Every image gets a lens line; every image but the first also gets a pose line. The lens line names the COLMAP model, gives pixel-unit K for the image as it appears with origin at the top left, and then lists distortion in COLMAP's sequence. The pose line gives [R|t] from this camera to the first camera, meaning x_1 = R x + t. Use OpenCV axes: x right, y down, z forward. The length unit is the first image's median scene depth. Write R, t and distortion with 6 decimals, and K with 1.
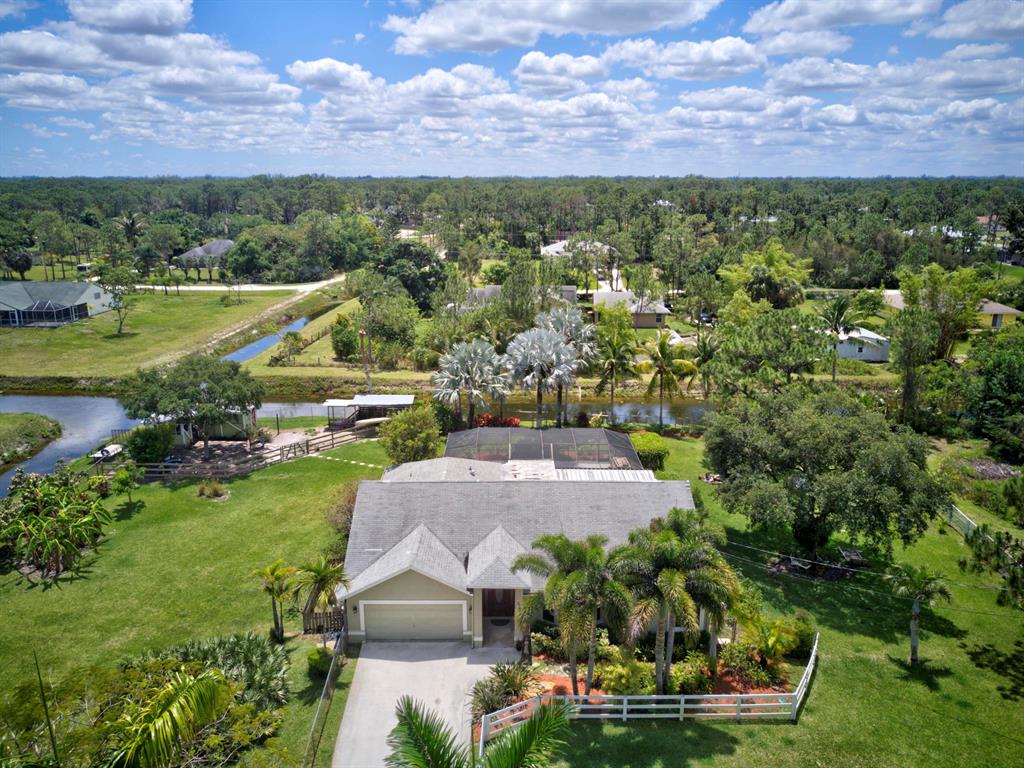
lens RADIAL K [[779.8, 0, 512.0], [0, 779.8, 384.0], [0, 0, 1]] dist [0.009775, 0.000365]
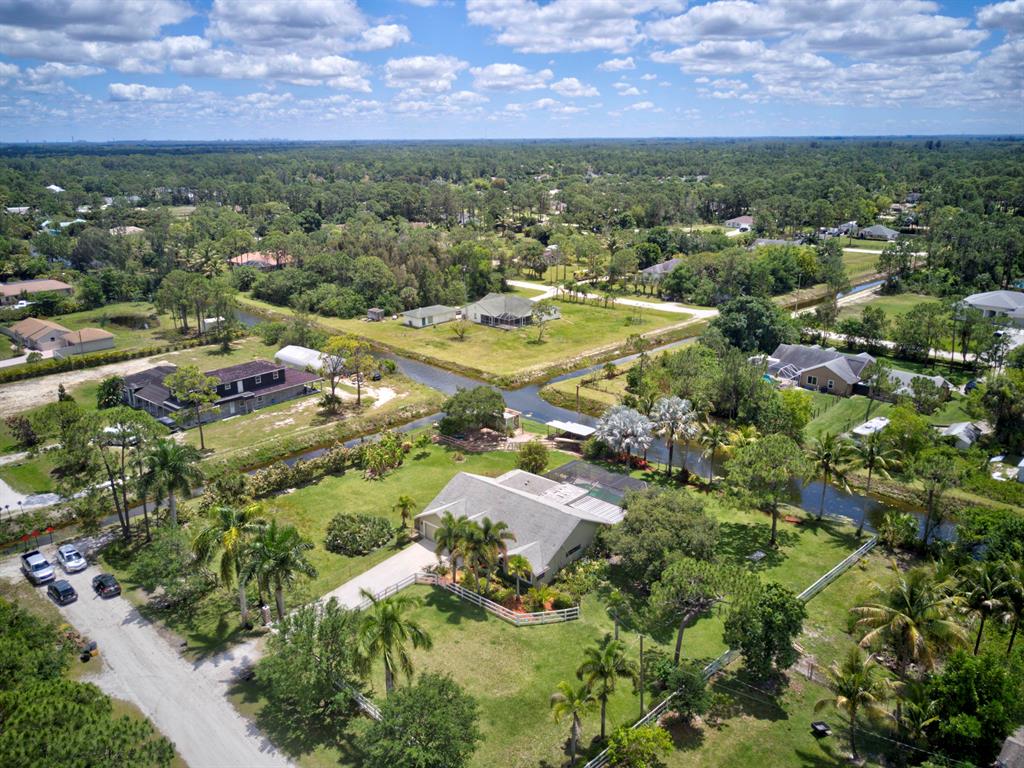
lens RADIAL K [[779.8, 0, 512.0], [0, 779.8, 384.0], [0, 0, 1]] dist [0.009775, 0.000365]
pose [[0.744534, 0.196076, -0.638141, 1.438560], [-0.165526, 0.980266, 0.108075, -0.430255], [0.646738, 0.025164, 0.762297, -0.645102]]
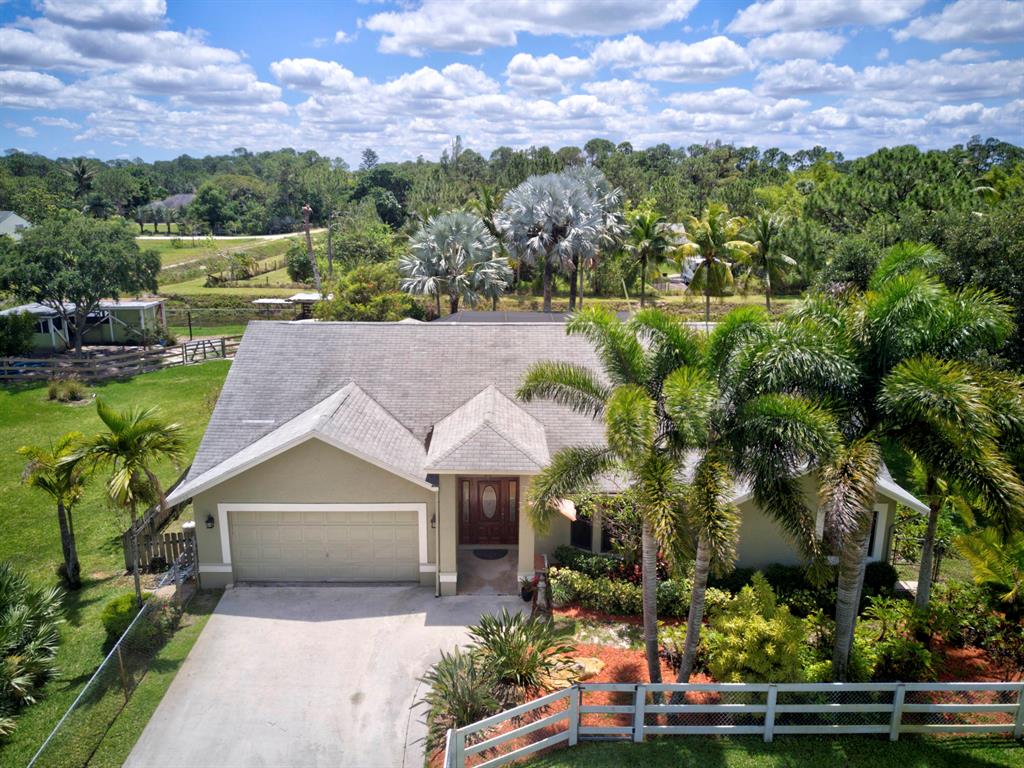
lens RADIAL K [[779.8, 0, 512.0], [0, 779.8, 384.0], [0, 0, 1]] dist [0.009775, 0.000365]
pose [[0.999937, 0.002519, 0.010926, -0.007128], [-0.002494, 0.999994, -0.002273, 0.199362], [-0.010932, 0.002246, 0.999938, 0.482972]]
